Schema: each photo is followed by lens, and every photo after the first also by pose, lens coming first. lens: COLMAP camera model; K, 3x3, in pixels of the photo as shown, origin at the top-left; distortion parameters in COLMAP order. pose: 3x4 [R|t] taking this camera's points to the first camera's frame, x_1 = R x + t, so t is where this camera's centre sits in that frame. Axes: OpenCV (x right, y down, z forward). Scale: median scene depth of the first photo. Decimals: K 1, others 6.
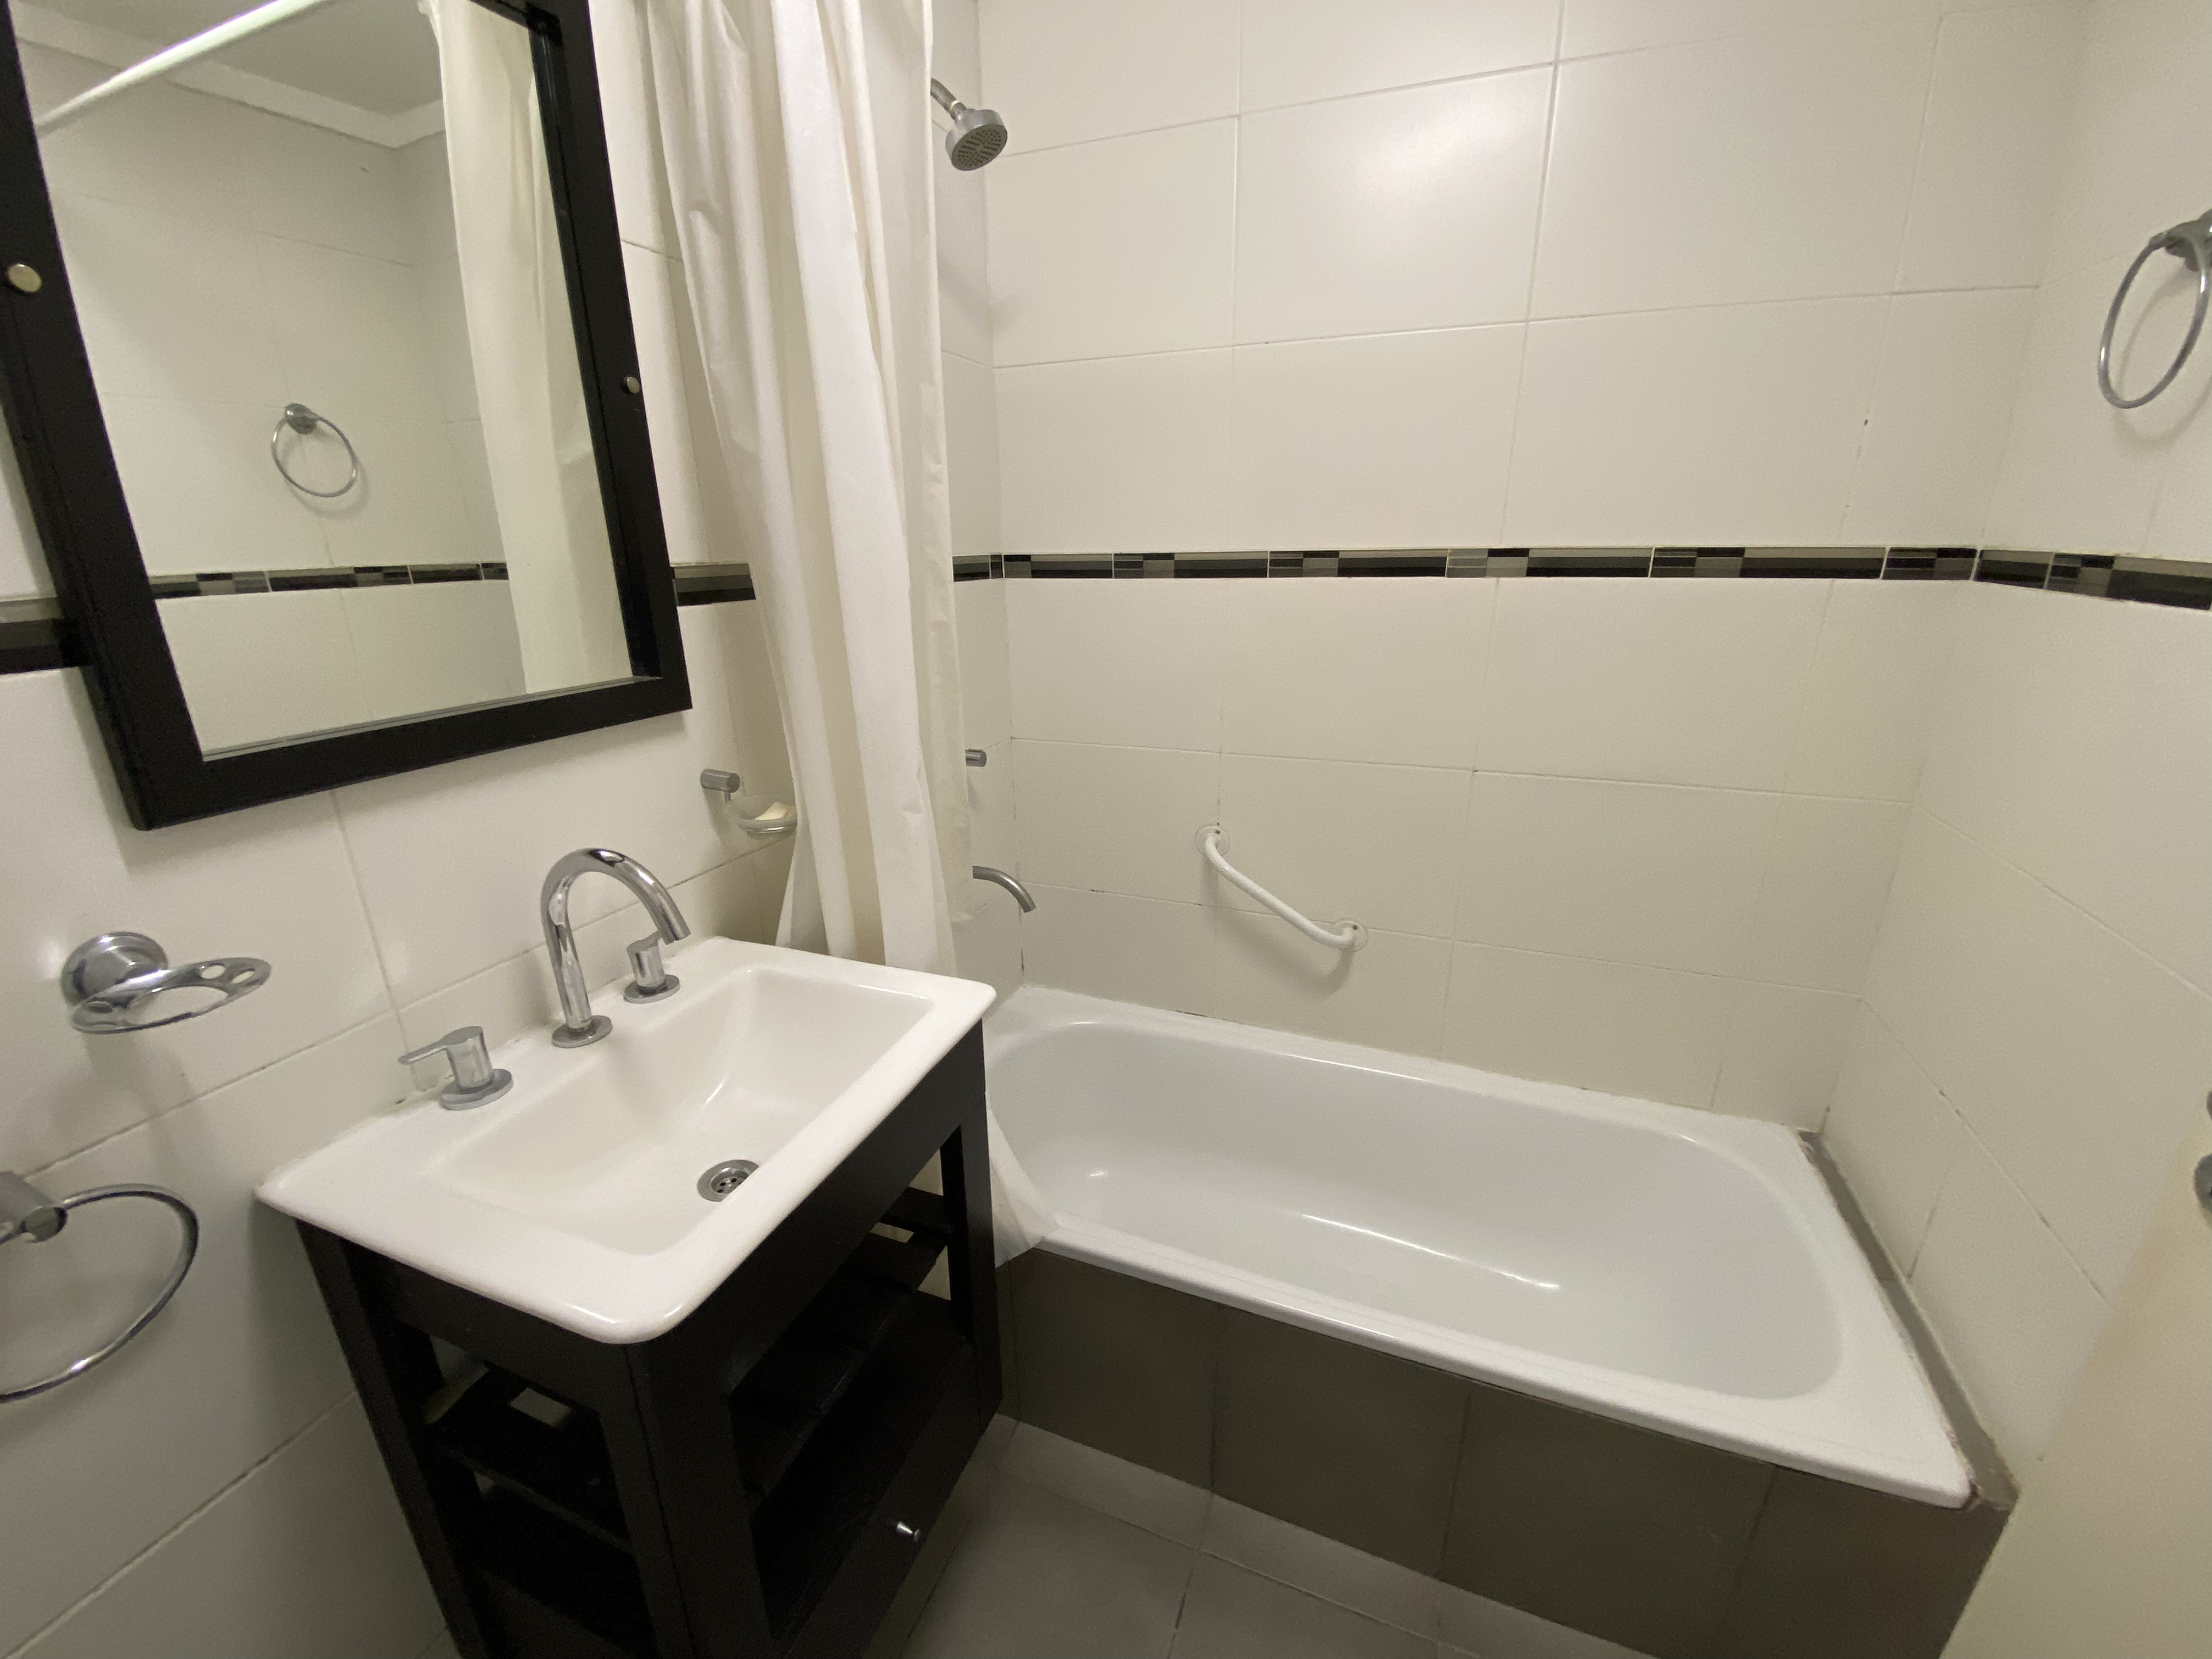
lens RADIAL K [[862.6, 0, 1098.8], [0, 862.6, 834.5], [0, 0, 1]] dist [-0.010041, -0.014969]
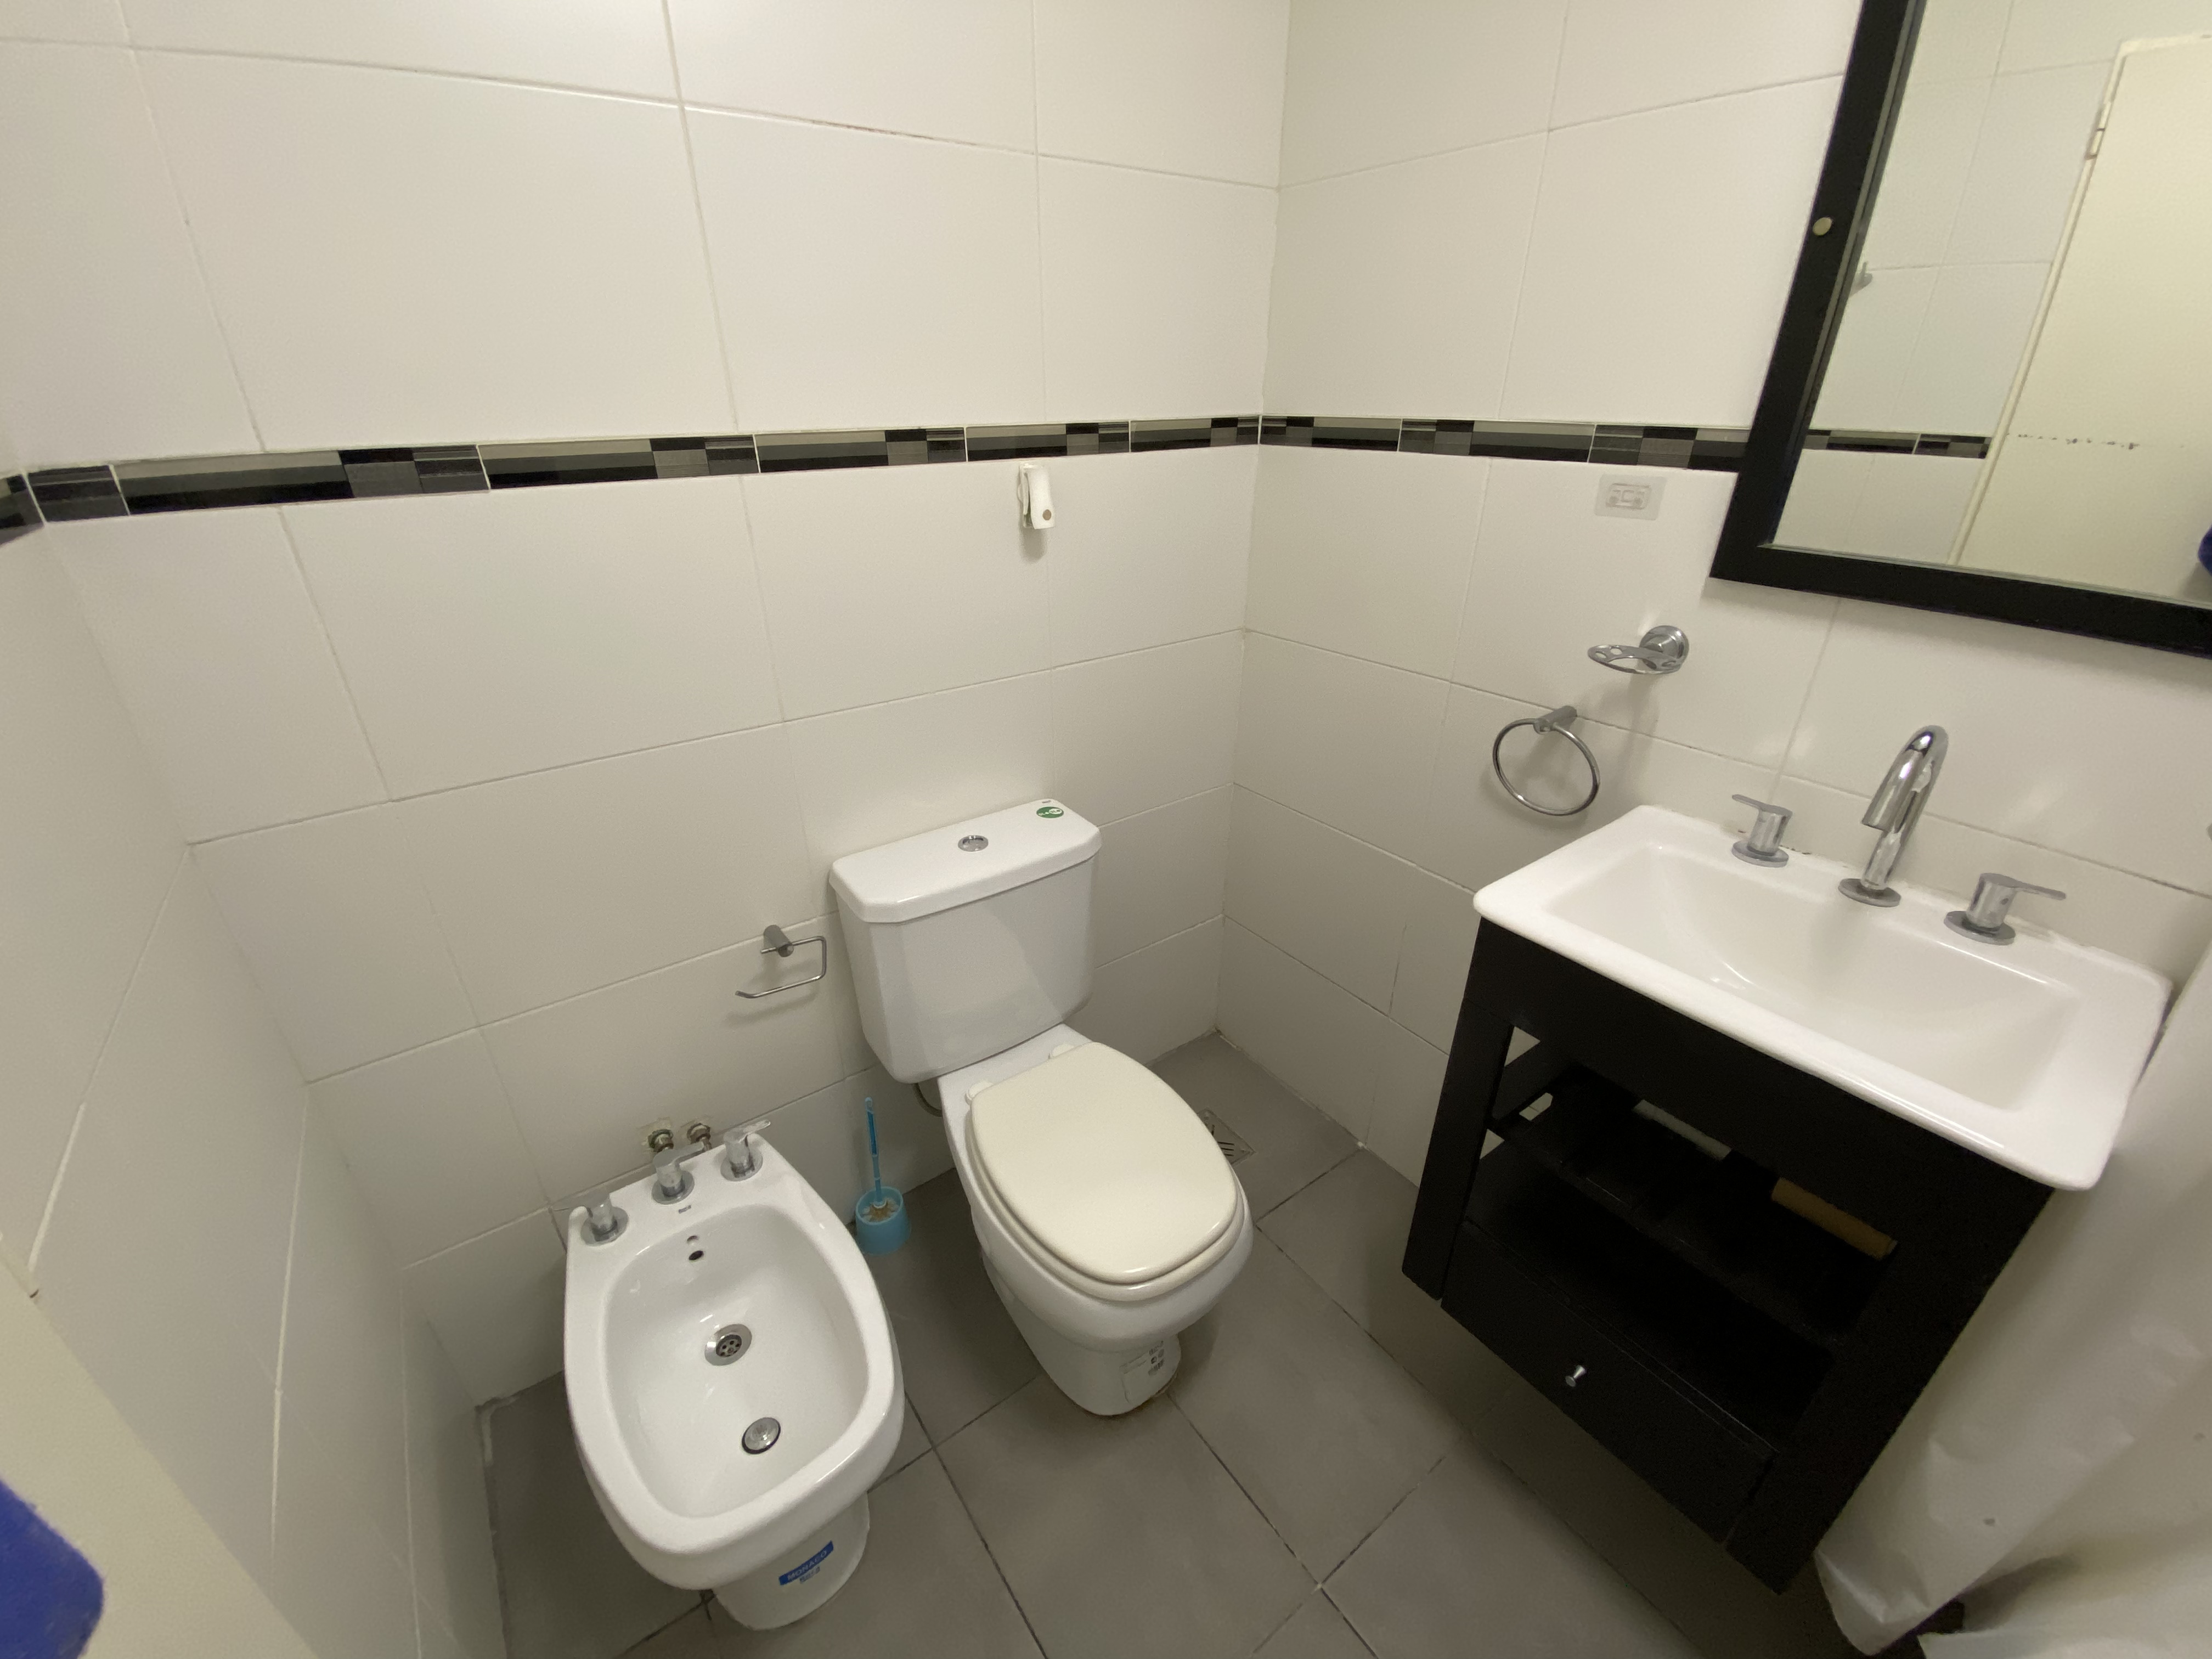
lens RADIAL K [[862.6, 0, 1098.8], [0, 862.6, 834.5], [0, 0, 1]] dist [-0.010041, -0.014969]
pose [[-0.534033, 0.382442, -0.754021, 1.006519], [-0.265126, 0.771105, 0.578882, -0.268981], [0.802818, 0.509053, -0.310400, 0.769212]]
